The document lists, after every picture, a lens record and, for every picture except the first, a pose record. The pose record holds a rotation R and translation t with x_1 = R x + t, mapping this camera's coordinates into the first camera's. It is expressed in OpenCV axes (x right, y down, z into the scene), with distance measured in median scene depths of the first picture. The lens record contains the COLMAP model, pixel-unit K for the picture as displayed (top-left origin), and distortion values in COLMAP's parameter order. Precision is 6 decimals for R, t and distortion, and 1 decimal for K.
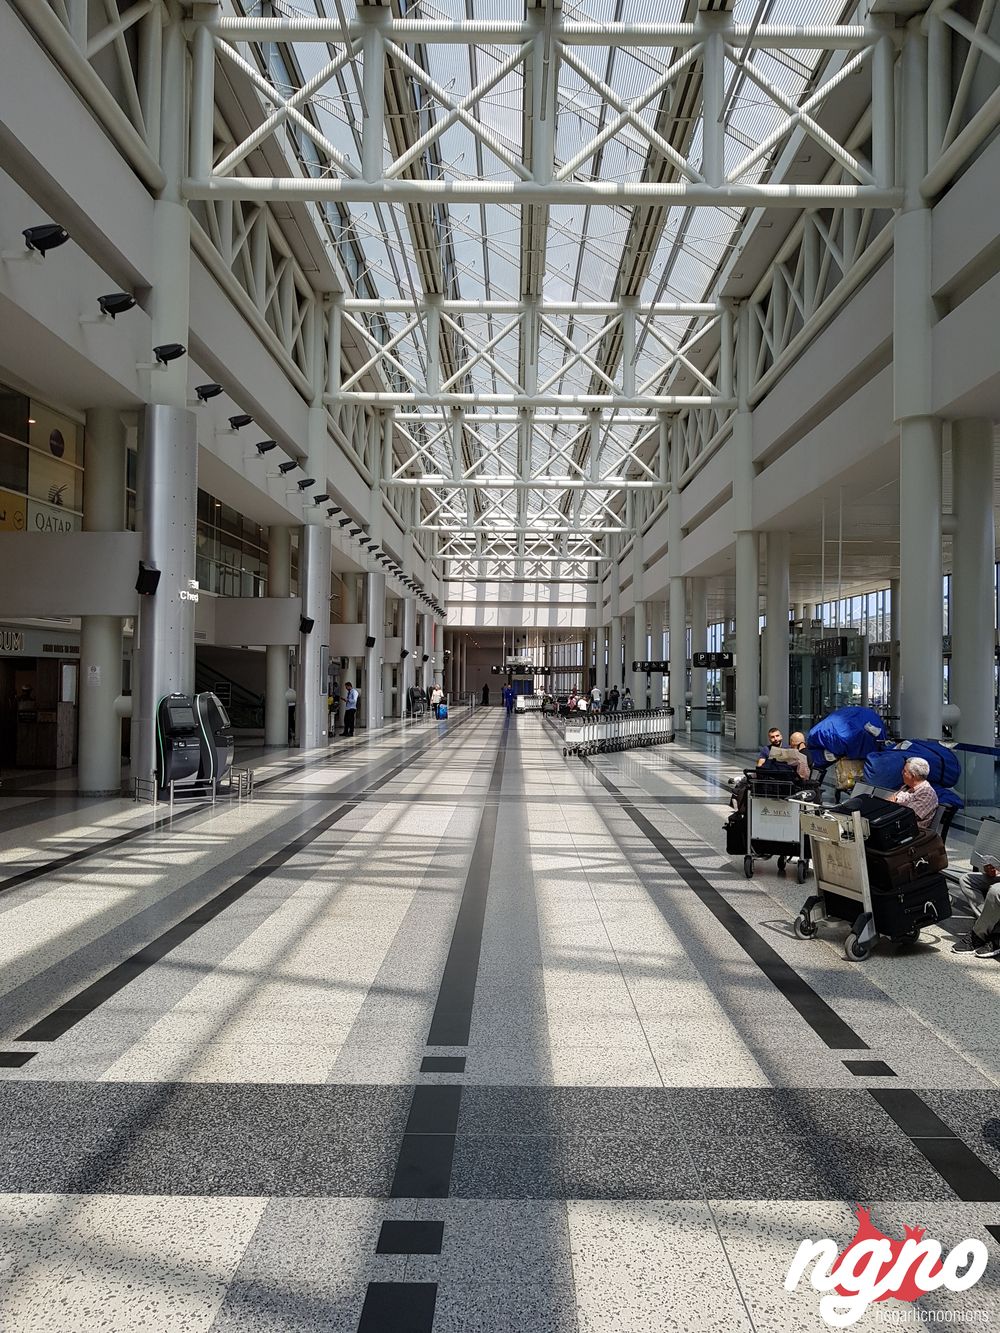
lens RADIAL K [[1014.2, 0, 511.8], [0, 1014.2, 655.7], [0, 0, 1]] dist [-0.005454, 0.011239]
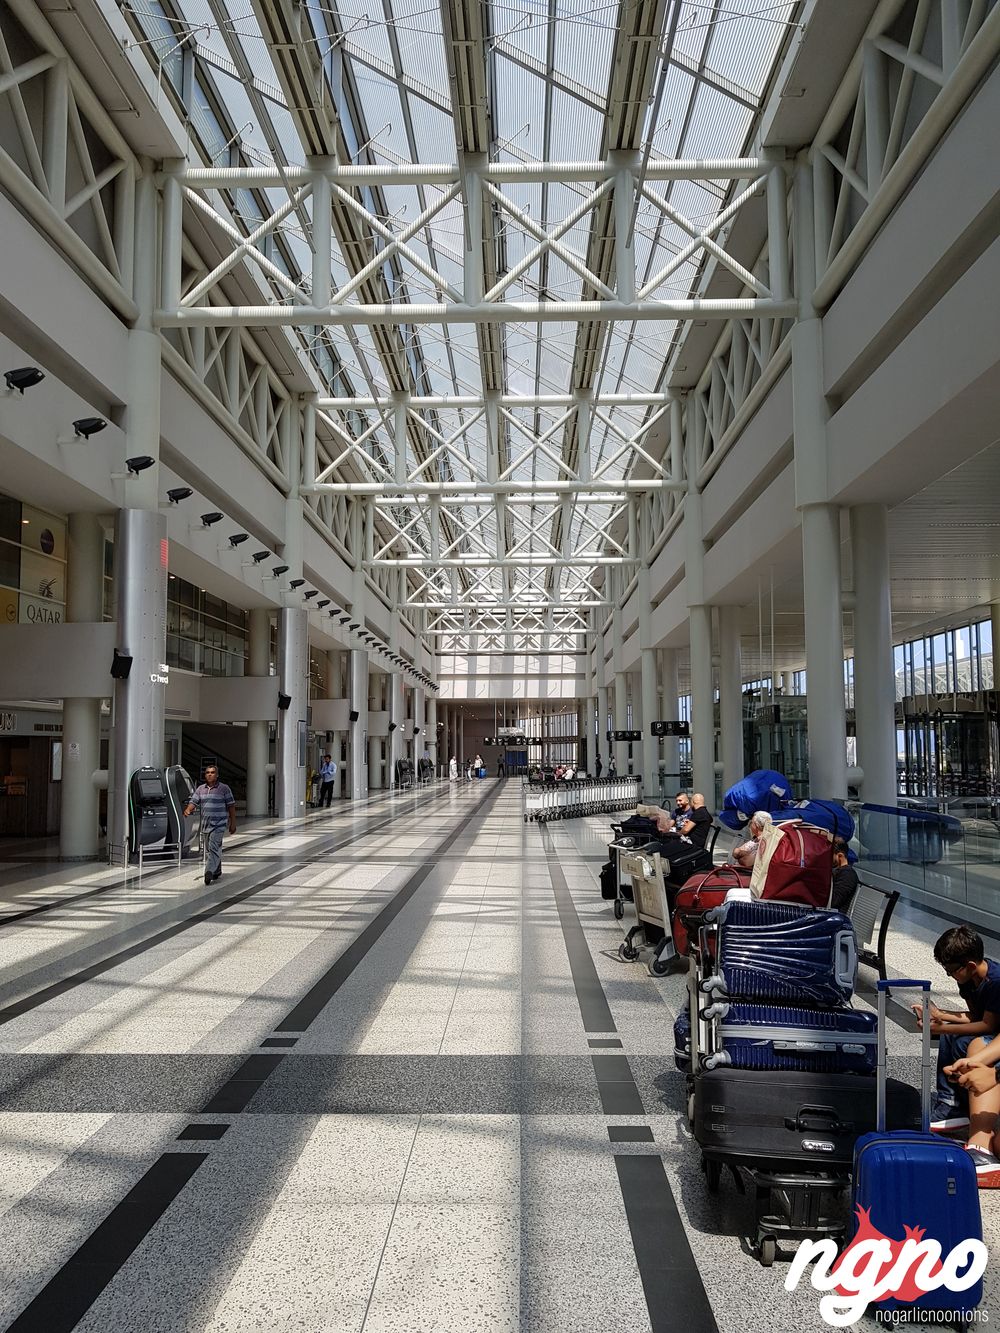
lens RADIAL K [[1014.2, 0, 486.8], [0, 1014.2, 677.4], [0, 0, 1]] dist [-0.005454, 0.011239]
pose [[0.999354, -0.016905, -0.031719, 0.074765], [0.015334, 0.998674, -0.049135, 0.000239], [0.032507, 0.048617, 0.998288, -0.096309]]
